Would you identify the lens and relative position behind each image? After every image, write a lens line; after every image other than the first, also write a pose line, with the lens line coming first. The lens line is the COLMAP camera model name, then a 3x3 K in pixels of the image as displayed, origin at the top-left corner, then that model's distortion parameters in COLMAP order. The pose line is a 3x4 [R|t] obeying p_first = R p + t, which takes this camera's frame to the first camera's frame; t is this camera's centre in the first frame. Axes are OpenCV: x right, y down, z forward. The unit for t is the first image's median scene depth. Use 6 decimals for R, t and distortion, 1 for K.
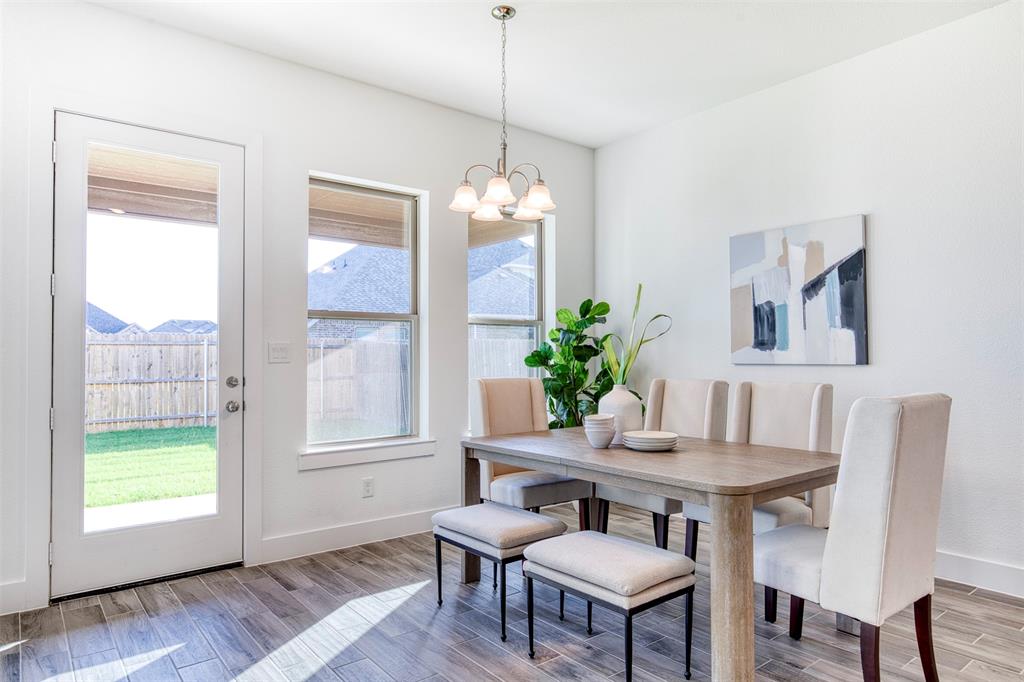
lens RADIAL K [[618.9, 0, 512.0], [0, 618.9, 341.0], [0, 0, 1]] dist [0.004138, -0.000016]
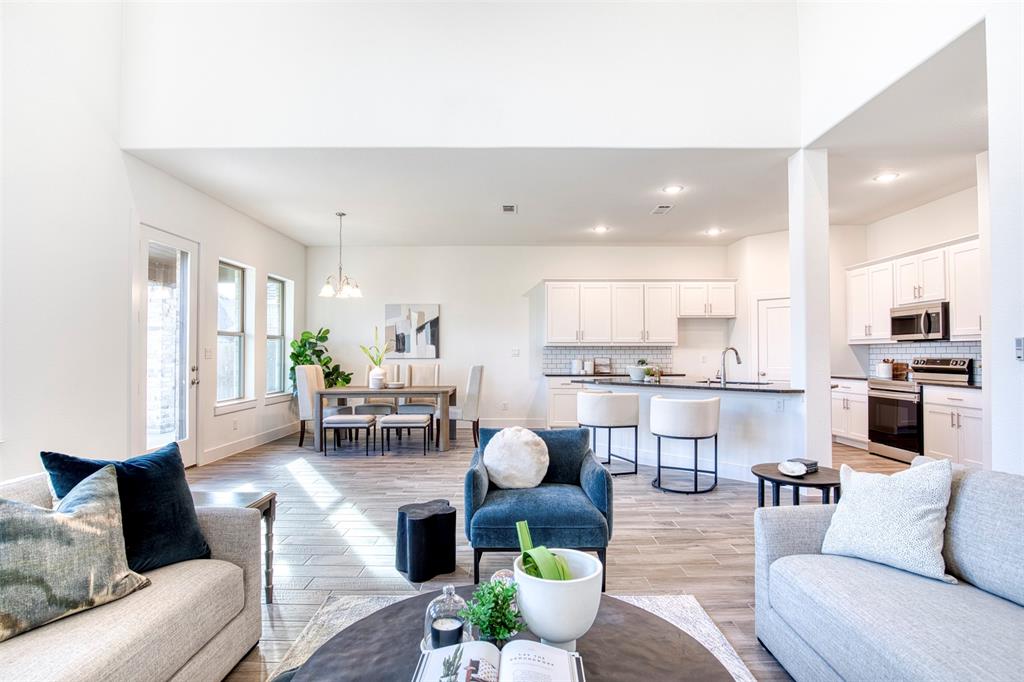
lens RADIAL K [[508.6, 0, 511.3], [0, 508.6, 346.2], [0, 0, 1]] dist [-0.012063, 0.000572]
pose [[0.622753, 0.015129, 0.782272, -0.955746], [-0.022398, 0.999748, -0.001505, -0.019204], [-0.782098, -0.016585, 0.622935, -0.640943]]
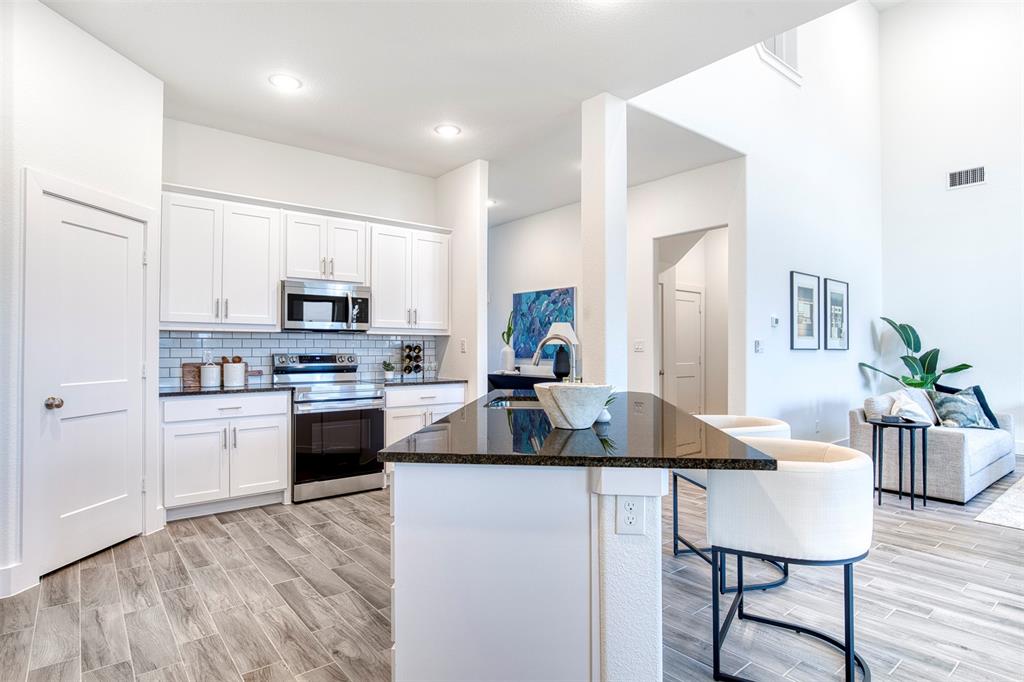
lens RADIAL K [[549.0, 0, 512.0], [0, 549.0, 341.0], [0, 0, 1]] dist [-0.016263, 0.001108]
pose [[-0.999939, 0.003820, -0.010342, 0.520363], [0.004244, 0.999139, -0.041279, 0.008639], [0.010175, -0.041320, -0.999094, 0.537500]]
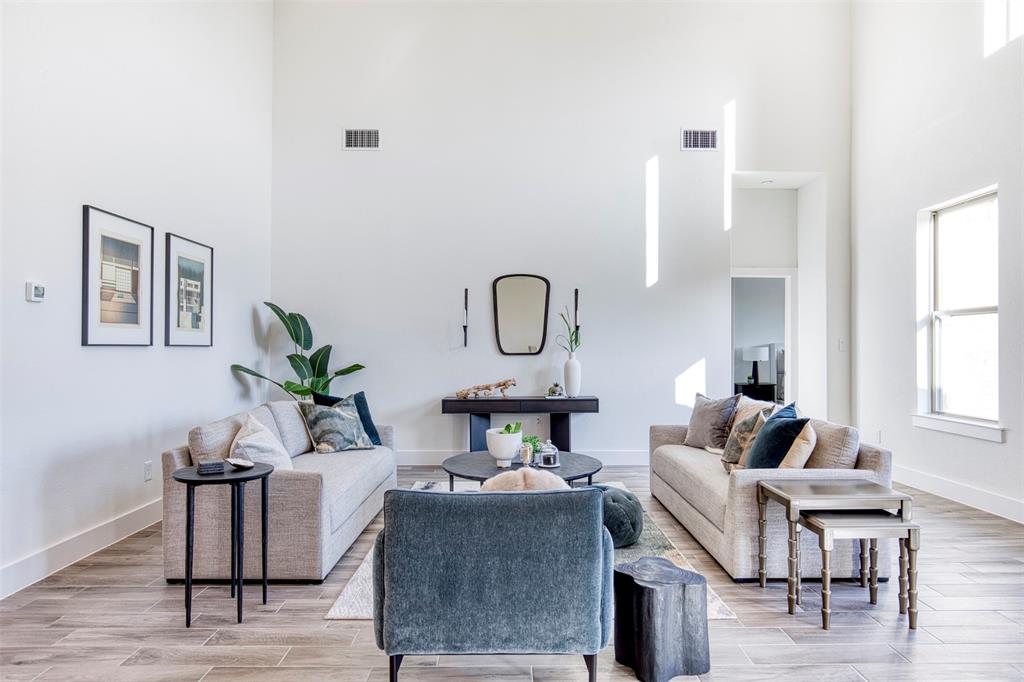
lens RADIAL K [[618.9, 0, 512.0], [0, 618.9, 341.0], [0, 0, 1]] dist [0.004138, -0.000016]
pose [[-0.620810, -0.002821, -0.783956, 0.103458], [0.022183, 0.999530, -0.021164, 0.000845], [0.783647, -0.030529, -0.620456, 0.171833]]
